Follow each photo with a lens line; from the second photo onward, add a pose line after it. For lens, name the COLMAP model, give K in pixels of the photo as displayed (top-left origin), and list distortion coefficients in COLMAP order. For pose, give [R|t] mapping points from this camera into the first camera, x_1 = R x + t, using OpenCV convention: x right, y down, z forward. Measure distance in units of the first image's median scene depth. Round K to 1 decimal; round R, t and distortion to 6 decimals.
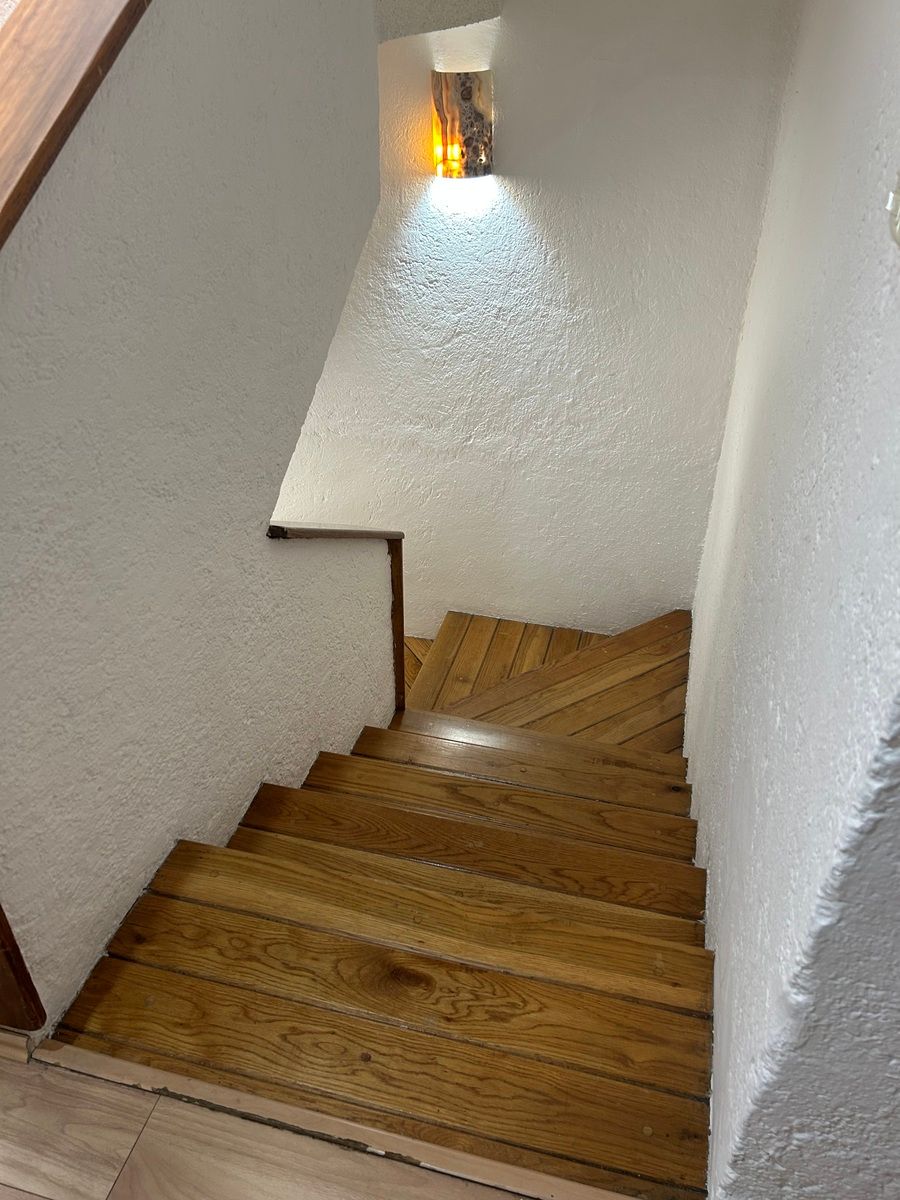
lens RADIAL K [[902.9, 0, 449.9], [0, 902.9, 599.8], [0, 0, 1]] dist [-0.005348, -0.004405]
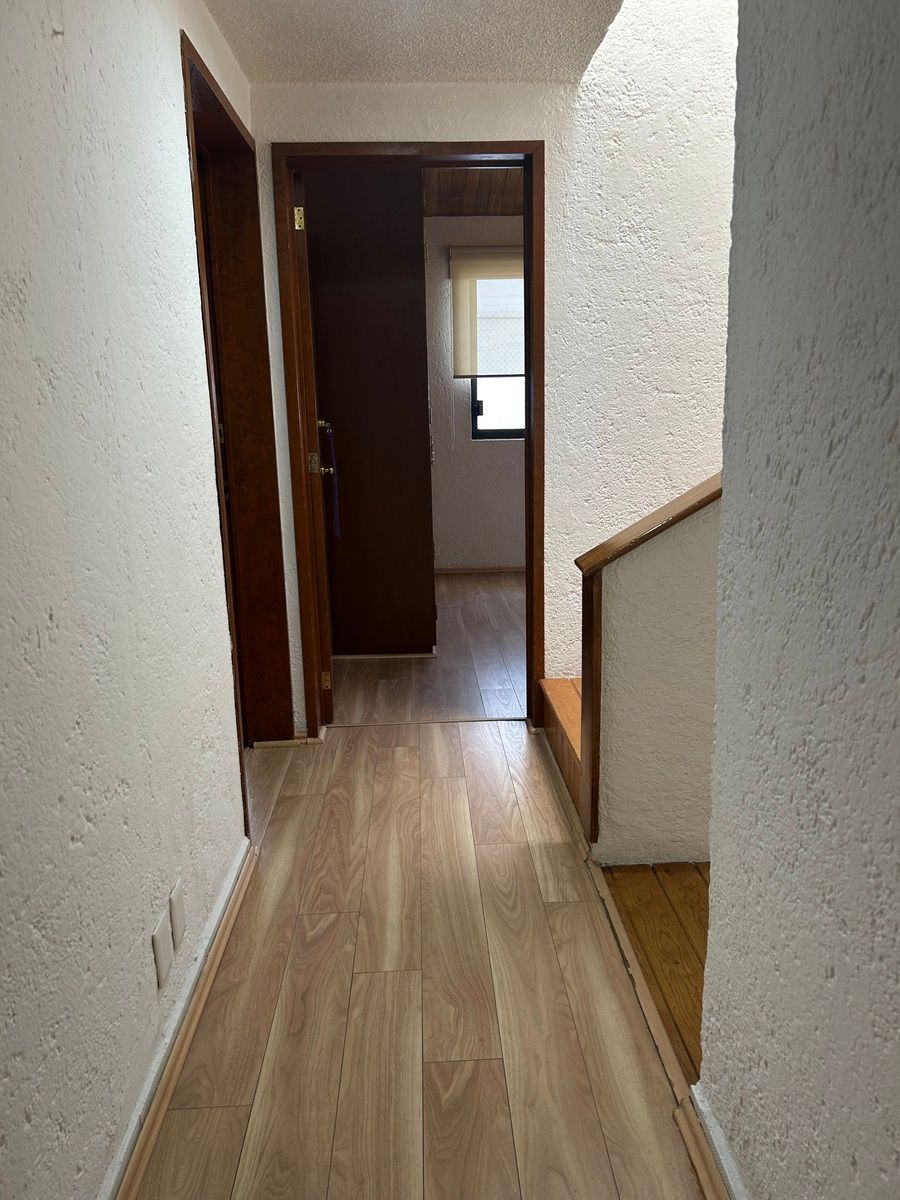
lens RADIAL K [[902.9, 0, 450.8], [0, 902.9, 600.8], [0, 0, 1]] dist [-0.005348, -0.004405]
pose [[0.280923, 0.196859, -0.939324, 1.267219], [-0.530470, 0.847491, 0.018965, 0.145914], [0.799802, 0.492955, 0.342508, -0.223106]]
